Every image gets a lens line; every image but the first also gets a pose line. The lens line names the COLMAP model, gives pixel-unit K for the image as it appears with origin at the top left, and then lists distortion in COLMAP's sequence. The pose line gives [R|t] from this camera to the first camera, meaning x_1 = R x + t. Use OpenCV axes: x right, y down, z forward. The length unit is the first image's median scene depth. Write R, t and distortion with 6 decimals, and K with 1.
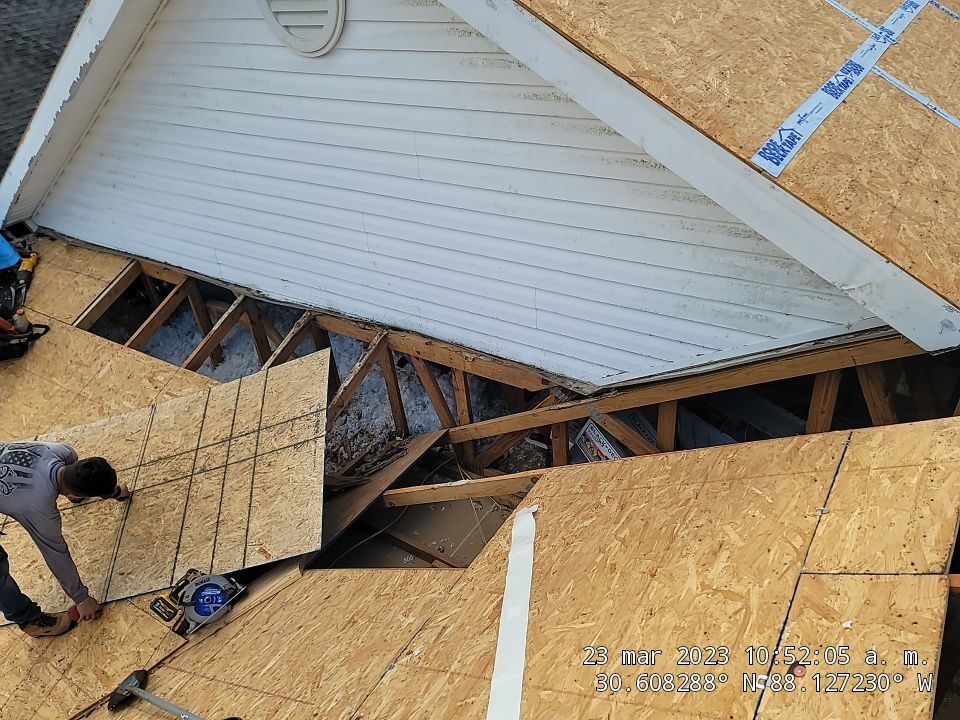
lens RADIAL K [[685.4, 0, 480.0], [0, 685.4, 360.0], [0, 0, 1]] dist [0.040787, -0.073185]
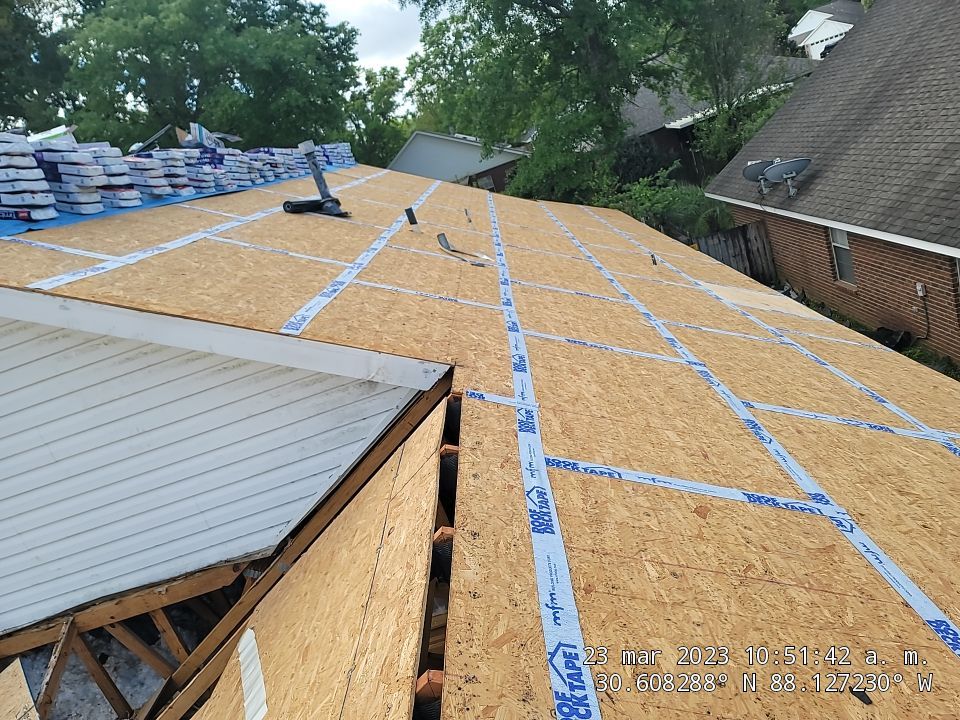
lens RADIAL K [[659.3, 0, 492.1], [0, 659.3, 373.5], [0, 0, 1]] dist [0.044908, -0.026091]
pose [[0.789067, -0.346022, 0.507584, -0.030704], [0.516756, 0.820663, -0.243877, 0.351099], [-0.332169, 0.454732, 0.826367, -0.335873]]
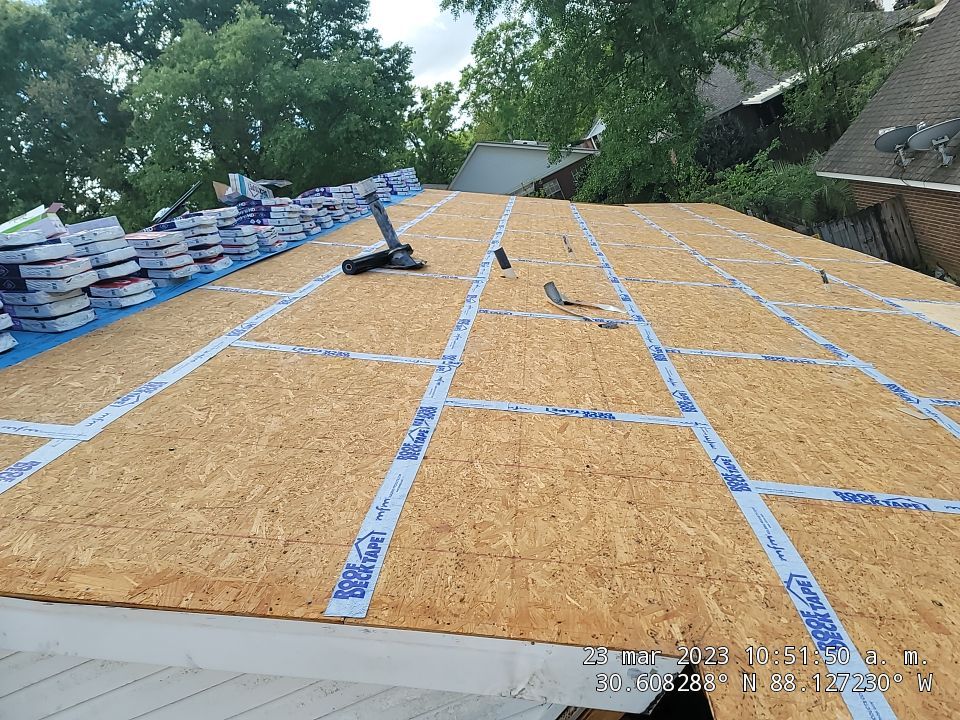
lens RADIAL K [[679.4, 0, 480.0], [0, 679.4, 360.0], [0, 0, 1]] dist [0.043126, -0.004906]
pose [[0.821287, -0.393119, 0.413454, 0.265916], [0.540076, 0.769274, -0.341371, -0.122678], [-0.183860, 0.503661, 0.844110, 0.133839]]
